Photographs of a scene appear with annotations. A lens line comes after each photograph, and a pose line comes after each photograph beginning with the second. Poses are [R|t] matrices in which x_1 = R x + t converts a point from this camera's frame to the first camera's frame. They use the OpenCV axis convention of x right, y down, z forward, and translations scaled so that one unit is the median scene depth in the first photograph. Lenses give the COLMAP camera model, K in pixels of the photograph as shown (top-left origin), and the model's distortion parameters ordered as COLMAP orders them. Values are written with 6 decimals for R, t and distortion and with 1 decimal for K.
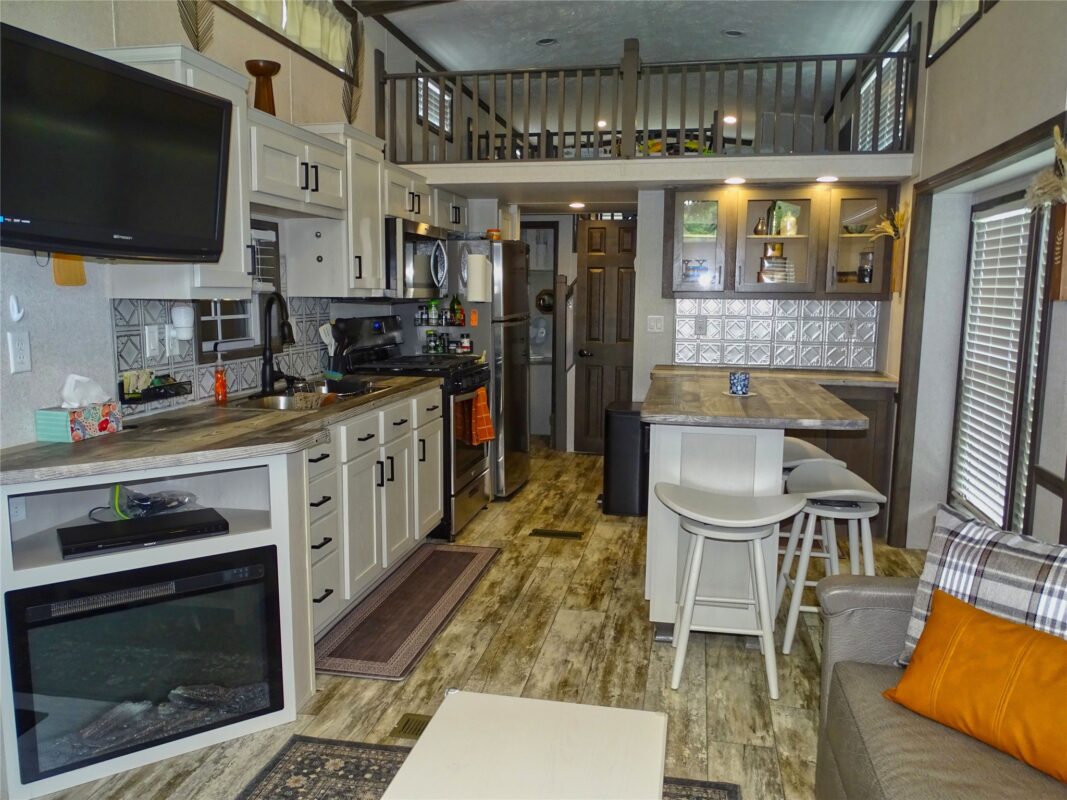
lens RADIAL K [[801.4, 0, 562.4], [0, 801.4, 426.9], [0, 0, 1]] dist [0.020296, -0.018640]
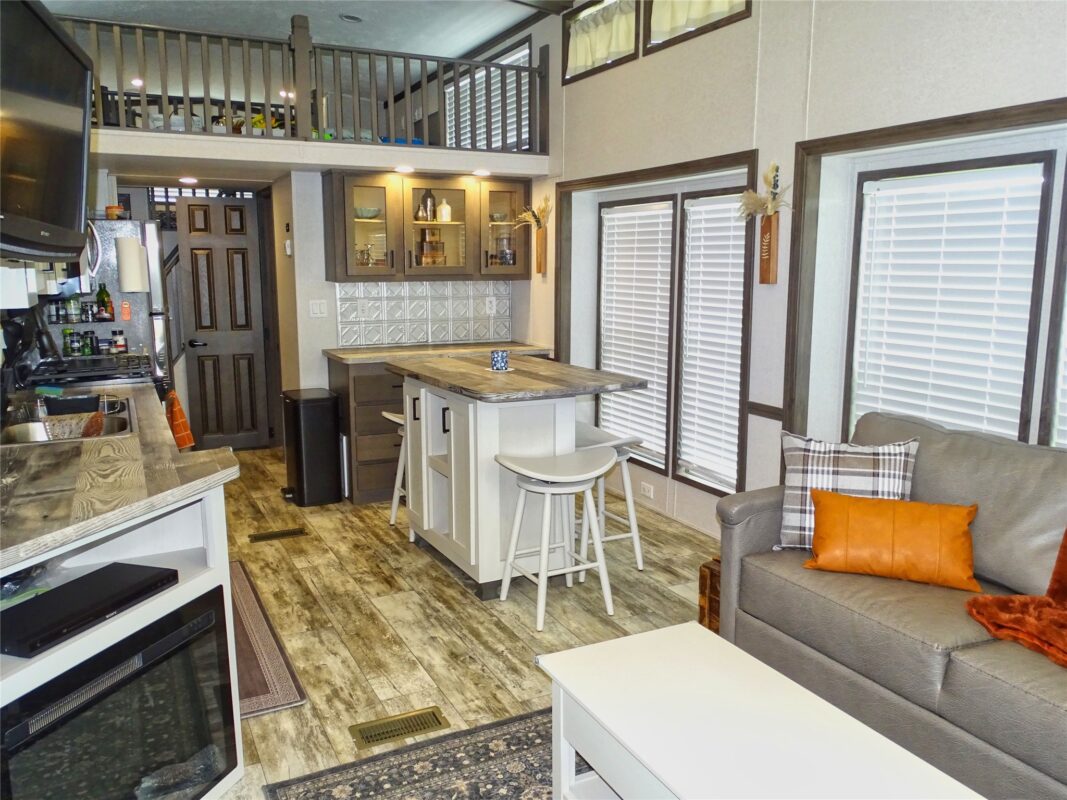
lens RADIAL K [[801.4, 0, 527.5], [0, 801.4, 437.1], [0, 0, 1]] dist [0.020296, -0.018640]
pose [[0.806657, -0.137064, 0.574908, -0.340713], [0.111729, 0.990562, 0.079393, -0.027790], [-0.580364, 0.000191, 0.814357, 0.054172]]
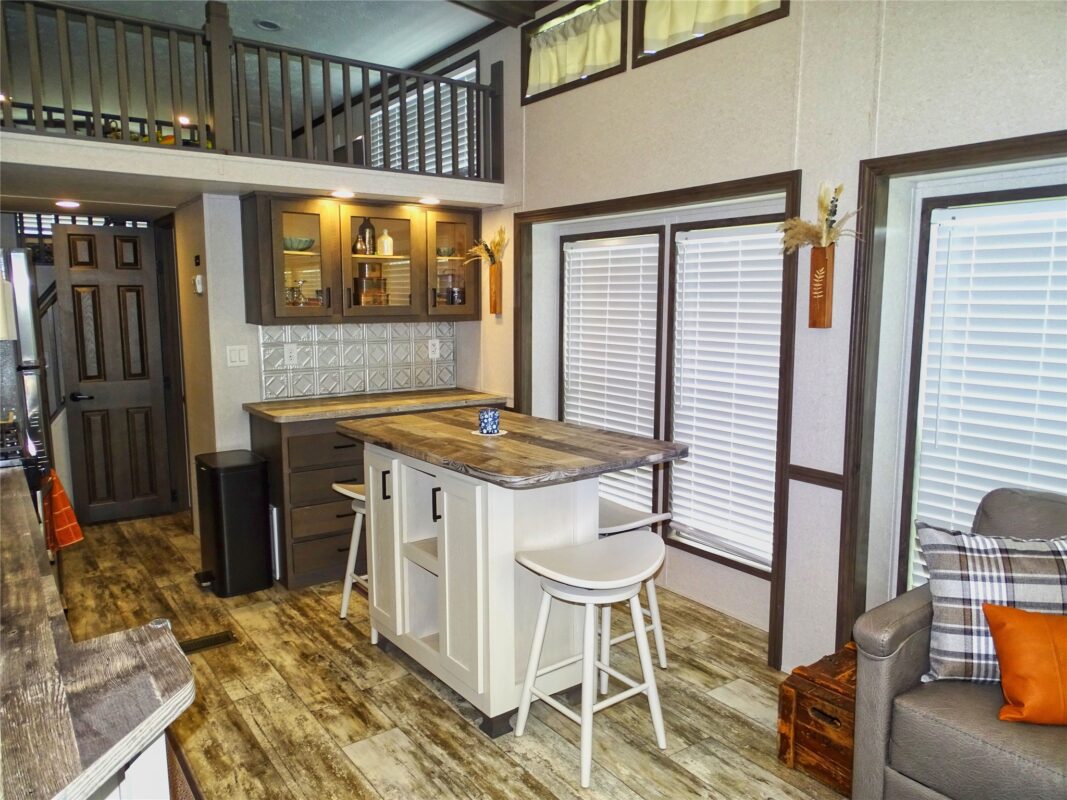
lens RADIAL K [[736.0, 0, 522.1], [0, 736.0, 429.8], [0, 0, 1]] dist [0.001242, 0.013004]
pose [[0.702743, -0.135516, 0.698418, -0.282470], [0.131724, 0.989502, 0.059457, -0.076198], [-0.699143, 0.050215, 0.713216, 0.318774]]
